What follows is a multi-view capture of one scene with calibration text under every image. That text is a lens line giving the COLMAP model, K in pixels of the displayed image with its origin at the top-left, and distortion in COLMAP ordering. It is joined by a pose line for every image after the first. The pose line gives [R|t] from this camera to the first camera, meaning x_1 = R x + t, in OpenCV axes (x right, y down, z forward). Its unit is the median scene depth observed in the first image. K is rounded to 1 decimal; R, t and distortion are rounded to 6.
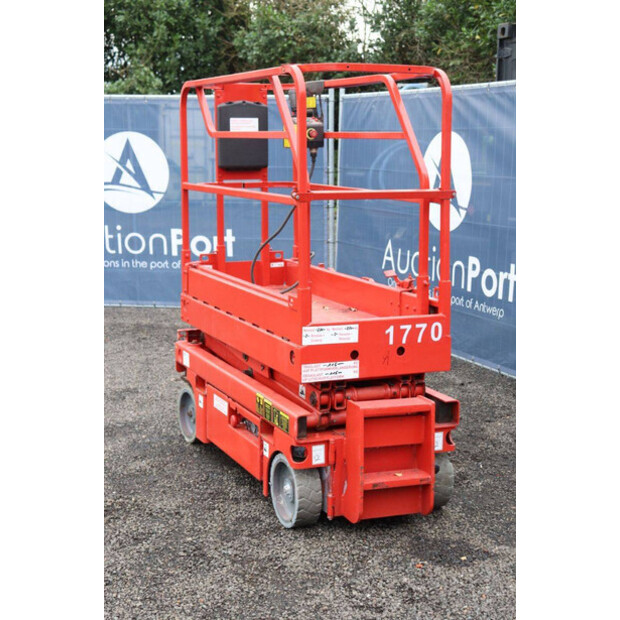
lens RADIAL K [[1102.3, 0, 311.2], [0, 1102.3, 310.5], [0, 0, 1]] dist [0.172557, 0.000000]
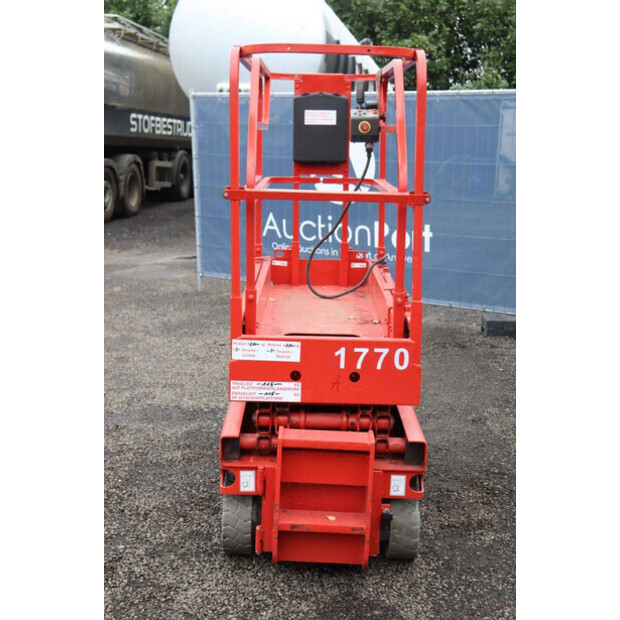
lens RADIAL K [[960.9, 0, 310.4], [0, 960.9, 312.1], [0, 0, 1]] dist [0.115225, 0.000000]
pose [[0.917920, 0.090076, -0.386406, 0.335109], [-0.080145, 0.995908, 0.041772, -0.042781], [0.388587, -0.007375, 0.921383, 0.285522]]
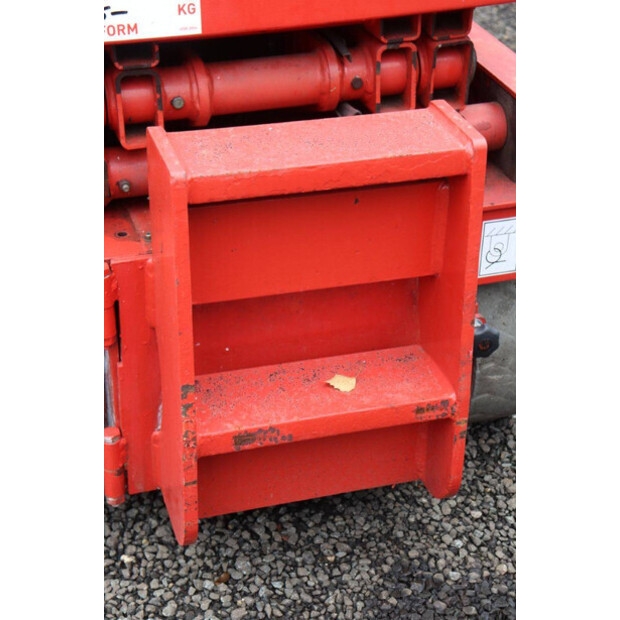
lens RADIAL K [[1296.2, 0, 308.9], [0, 1296.2, 311.5], [0, 0, 1]] dist [0.214949, 0.000000]
pose [[0.994221, 0.051179, -0.094369, 0.098311], [-0.012952, 0.929812, 0.367807, 0.008058], [0.106570, -0.364459, 0.925101, 0.679590]]
